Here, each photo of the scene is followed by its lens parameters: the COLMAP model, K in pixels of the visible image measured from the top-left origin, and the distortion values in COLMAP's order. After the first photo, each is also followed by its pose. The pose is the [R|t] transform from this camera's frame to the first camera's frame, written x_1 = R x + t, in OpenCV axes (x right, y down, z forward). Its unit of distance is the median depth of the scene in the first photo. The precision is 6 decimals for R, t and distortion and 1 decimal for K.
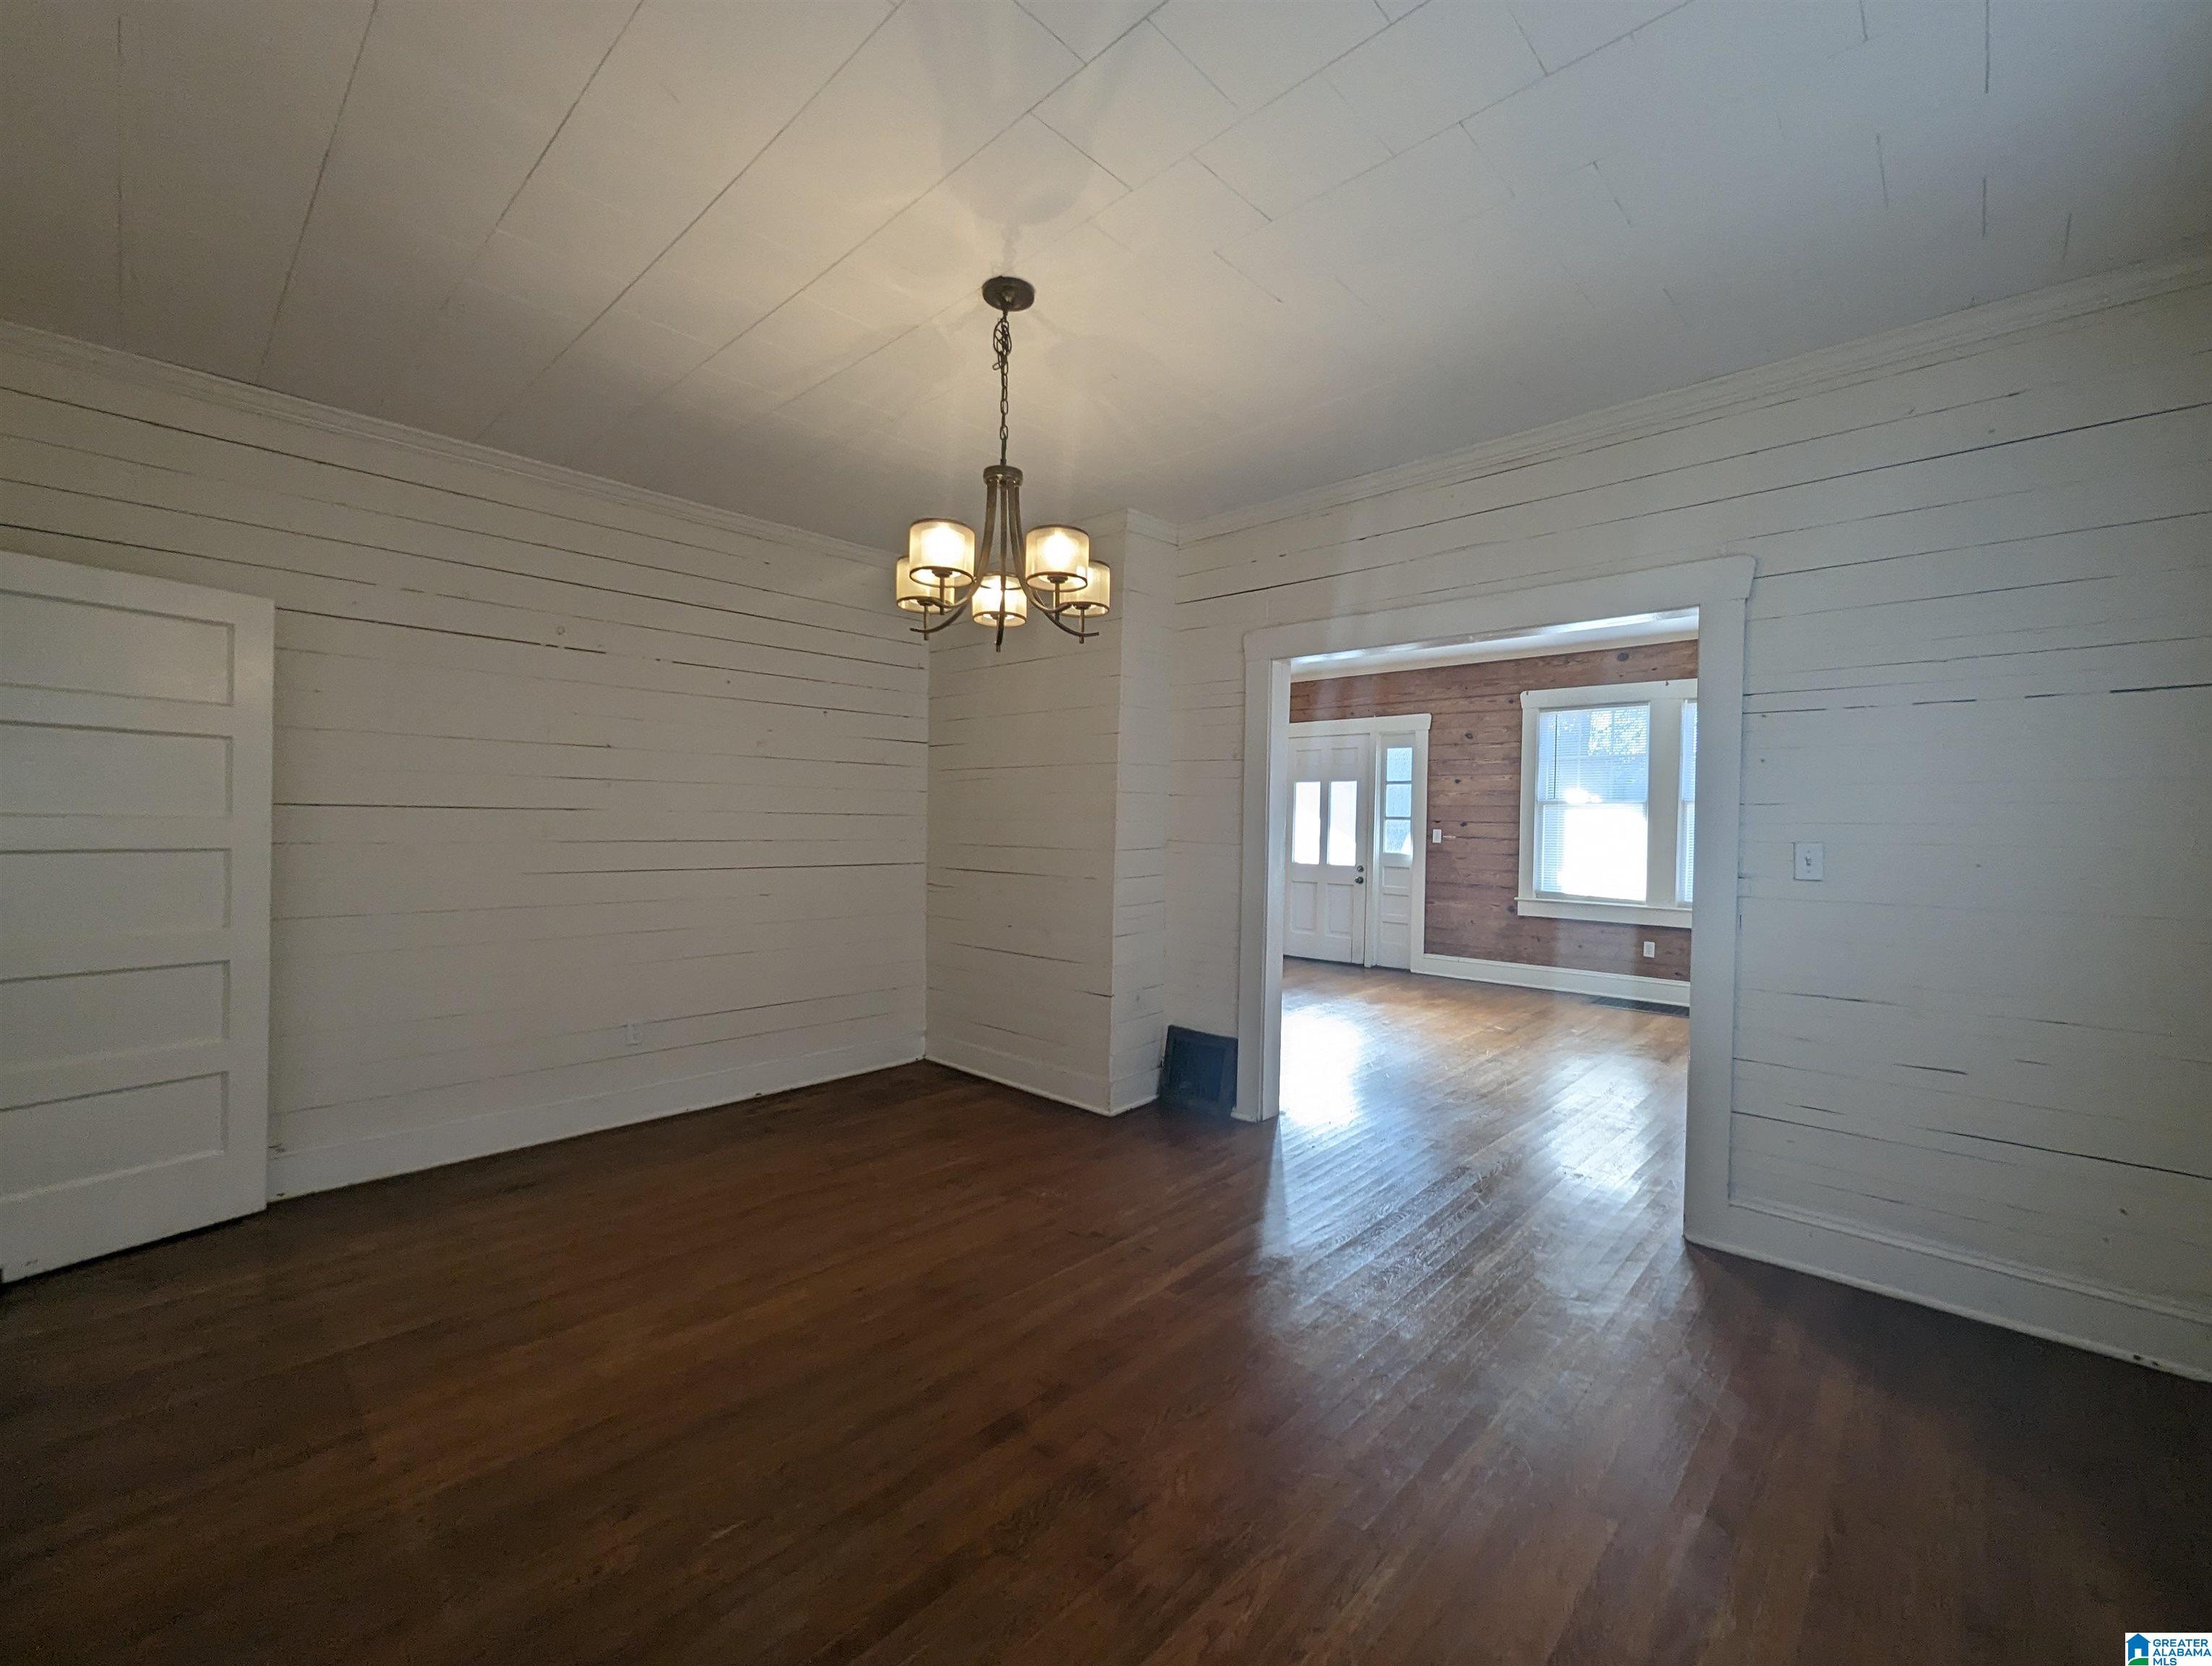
lens RADIAL K [[920.7, 0, 1114.1], [0, 920.7, 828.1], [0, 0, 1]] dist [0.001723, -0.001998]
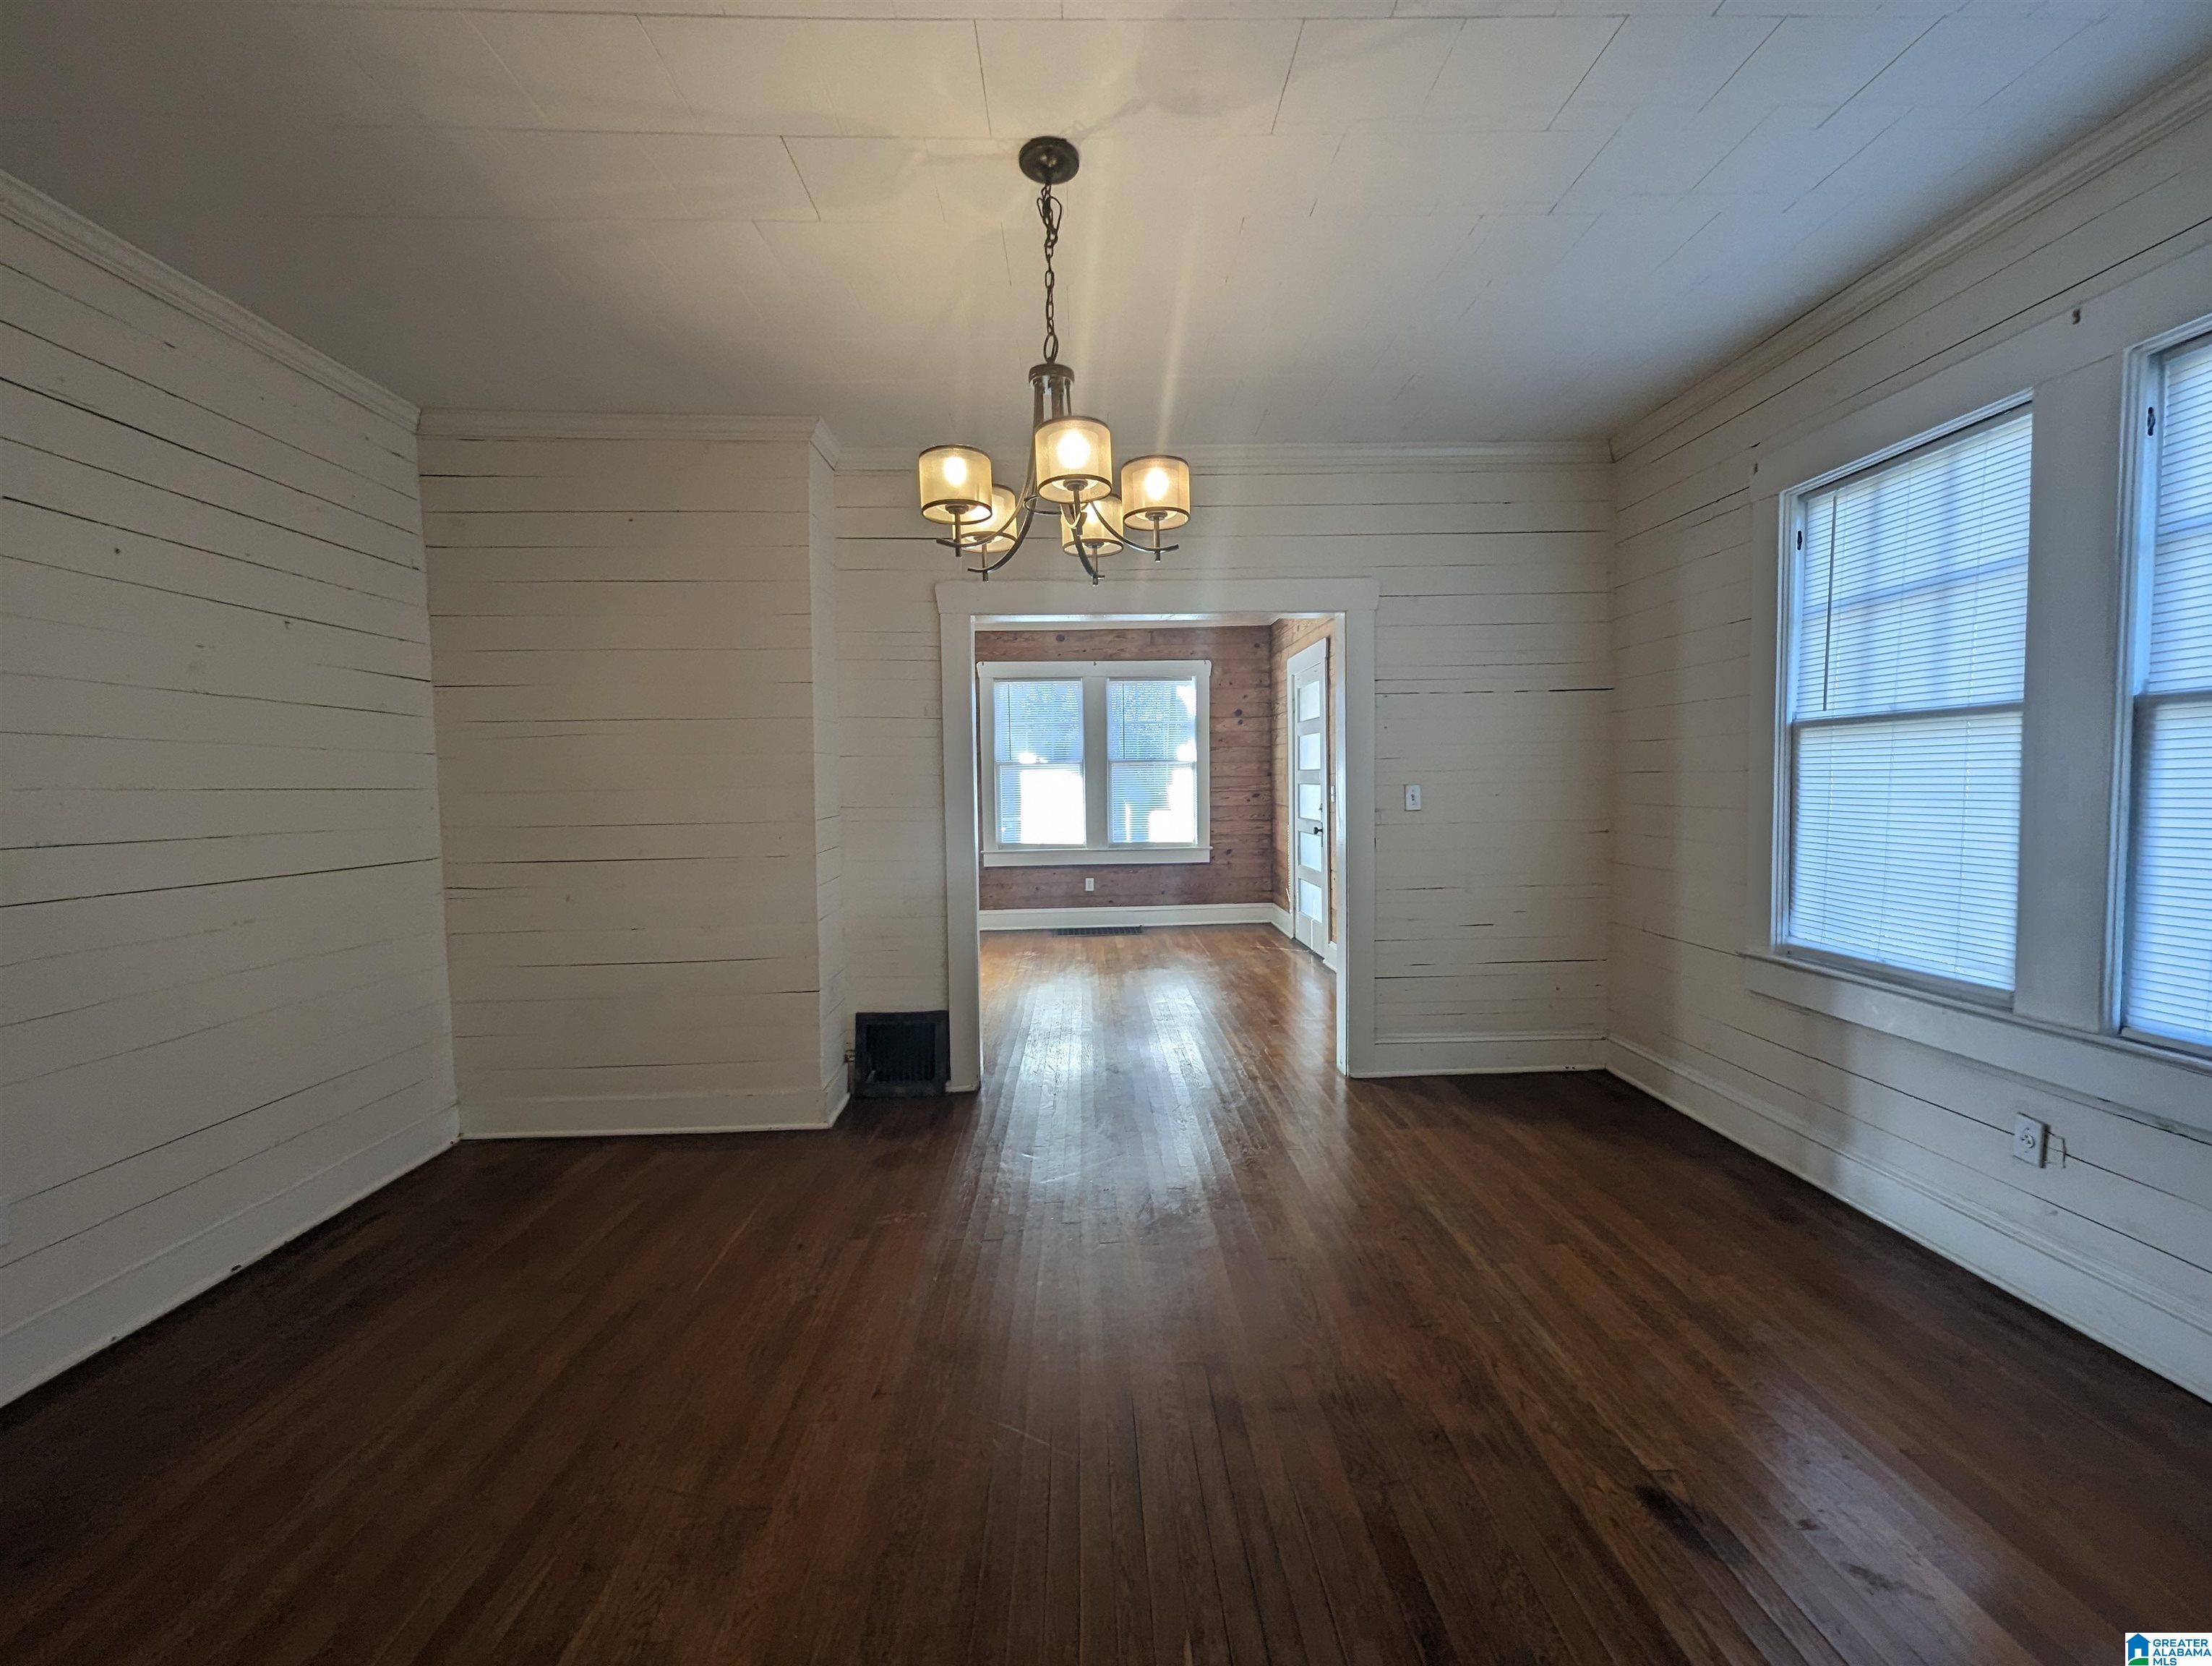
lens RADIAL K [[920.7, 0, 1112.6], [0, 920.7, 827.2], [0, 0, 1]] dist [0.001723, -0.001998]
pose [[0.706791, -0.057431, 0.705087, -0.569104], [0.031857, 0.998272, 0.049378, -0.004567], [-0.706705, -0.012438, 0.707399, 0.280387]]
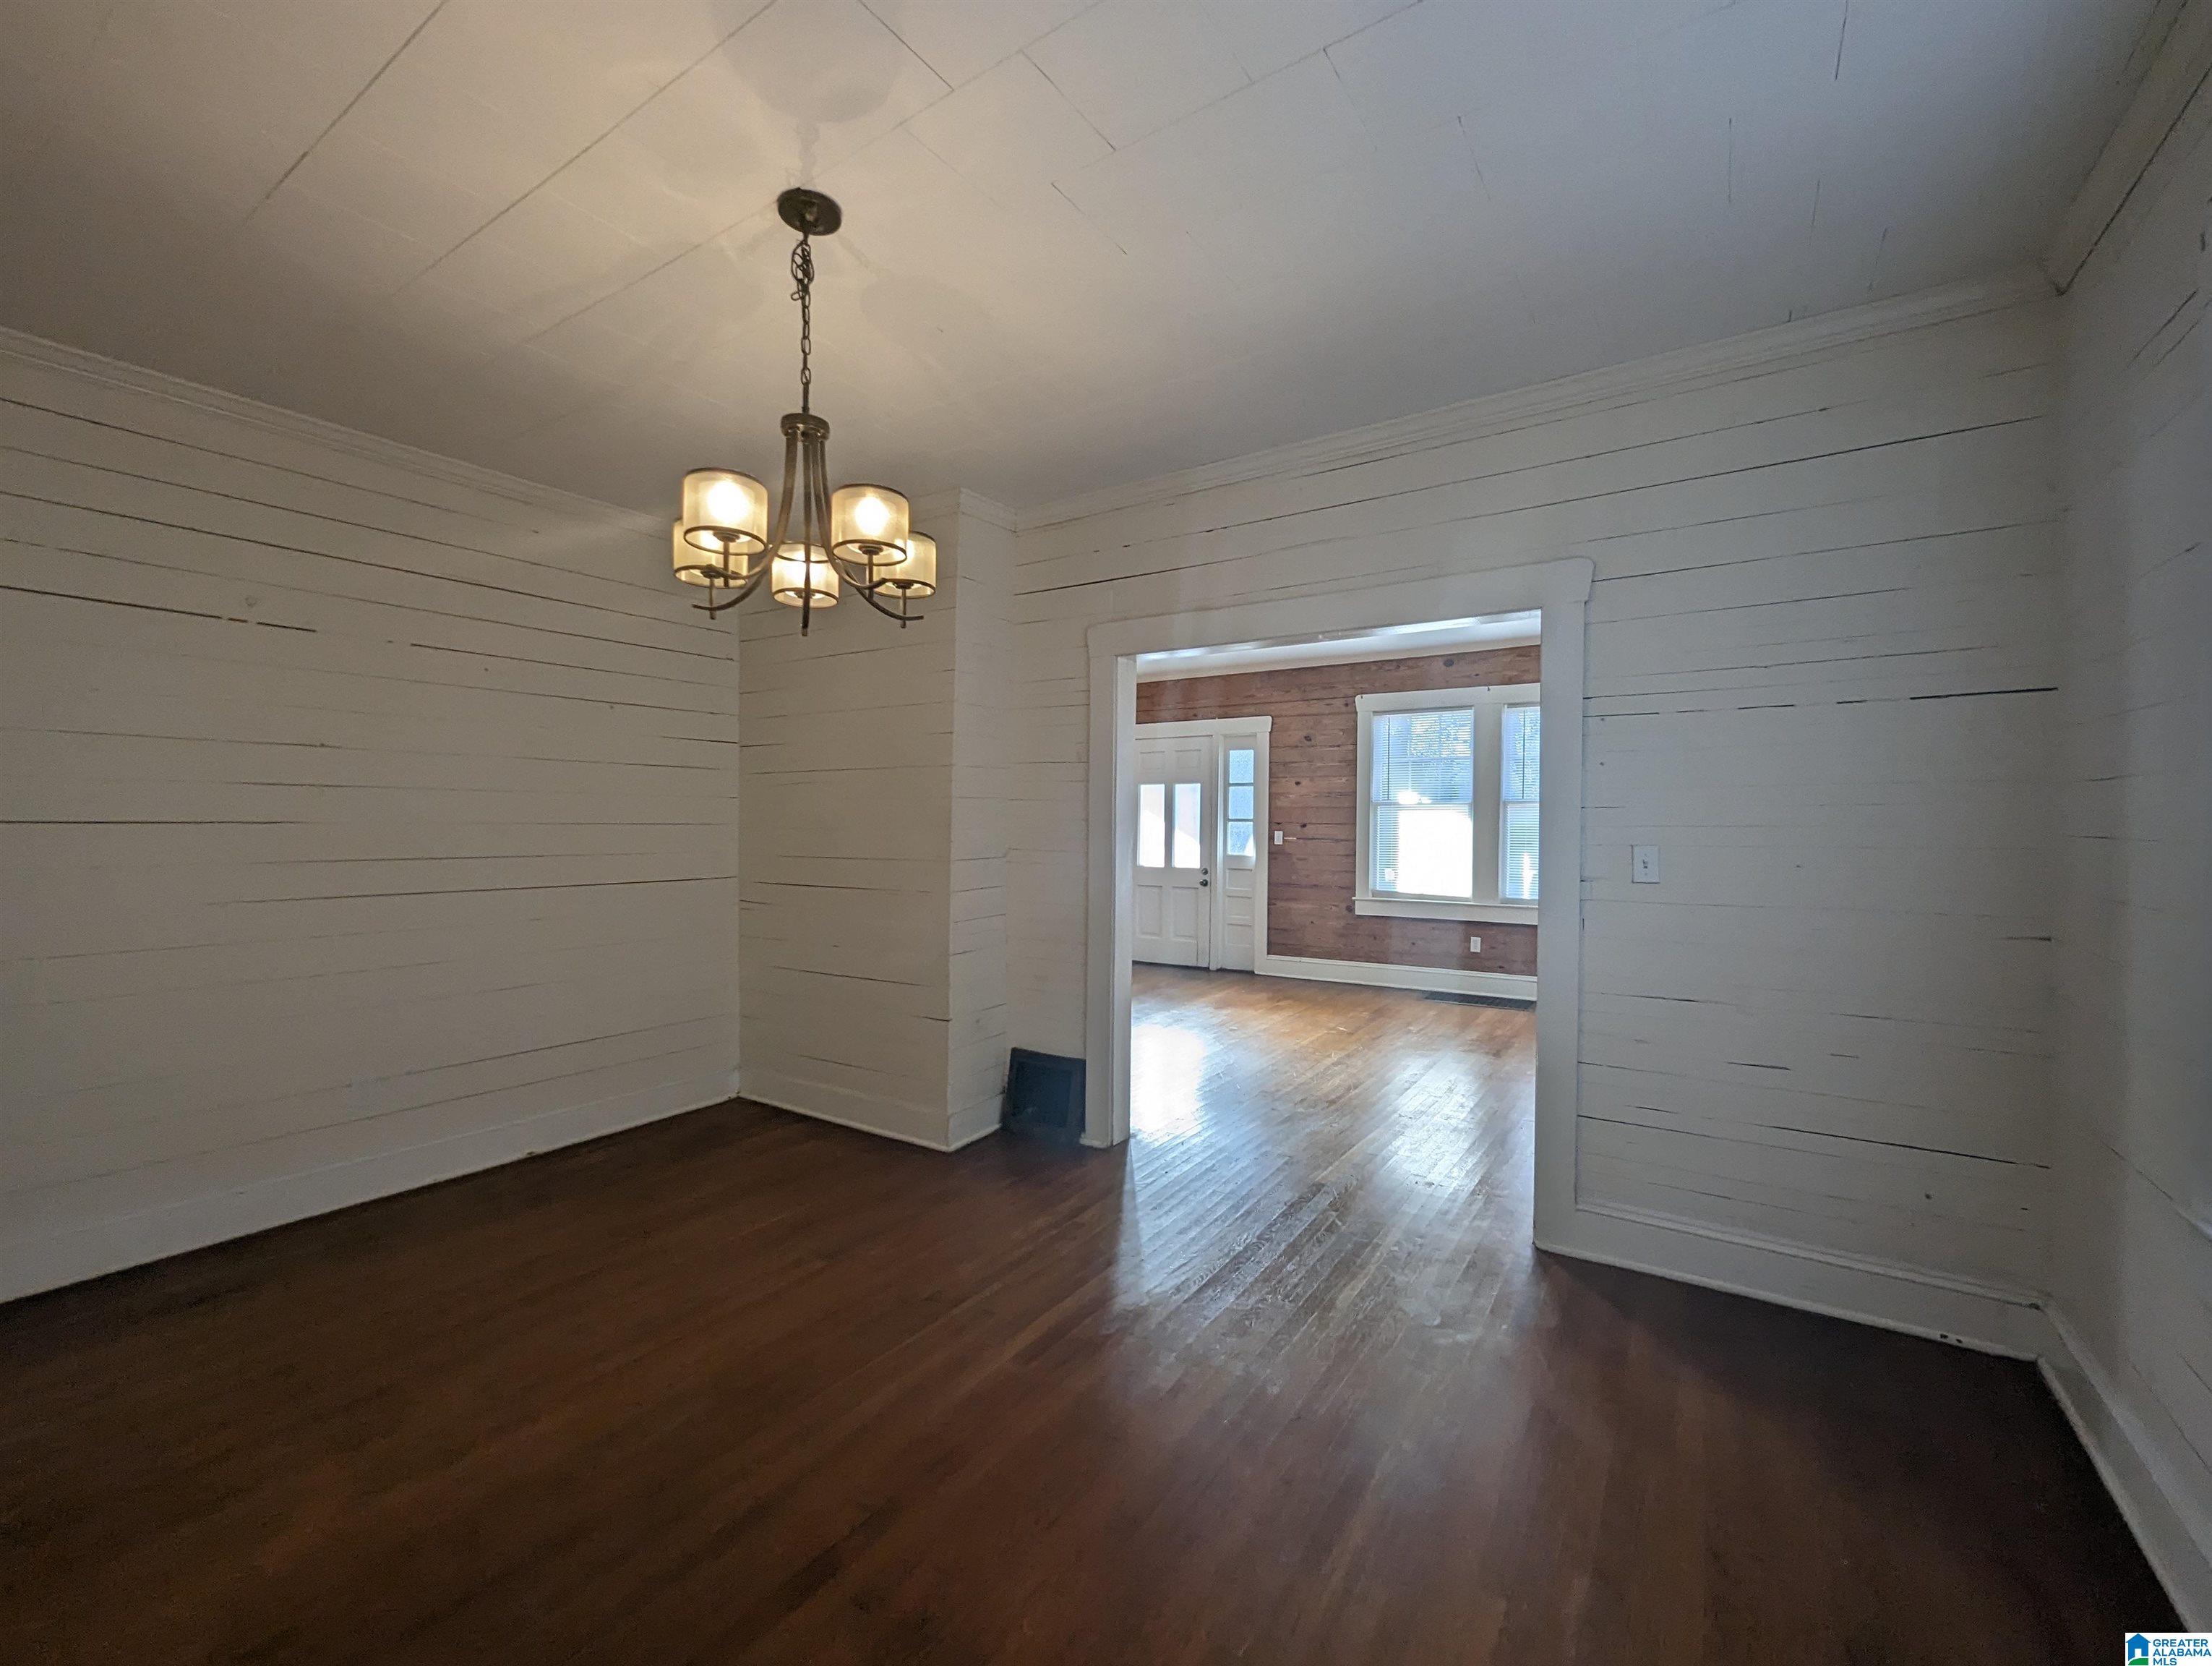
lens RADIAL K [[920.7, 0, 1112.8], [0, 920.7, 831.1], [0, 0, 1]] dist [0.001723, -0.001998]
pose [[0.985811, -0.011155, 0.167491, 0.009395], [0.010800, 0.999937, 0.003034, -0.009534], [-0.167514, -0.001182, 0.985869, 0.096545]]
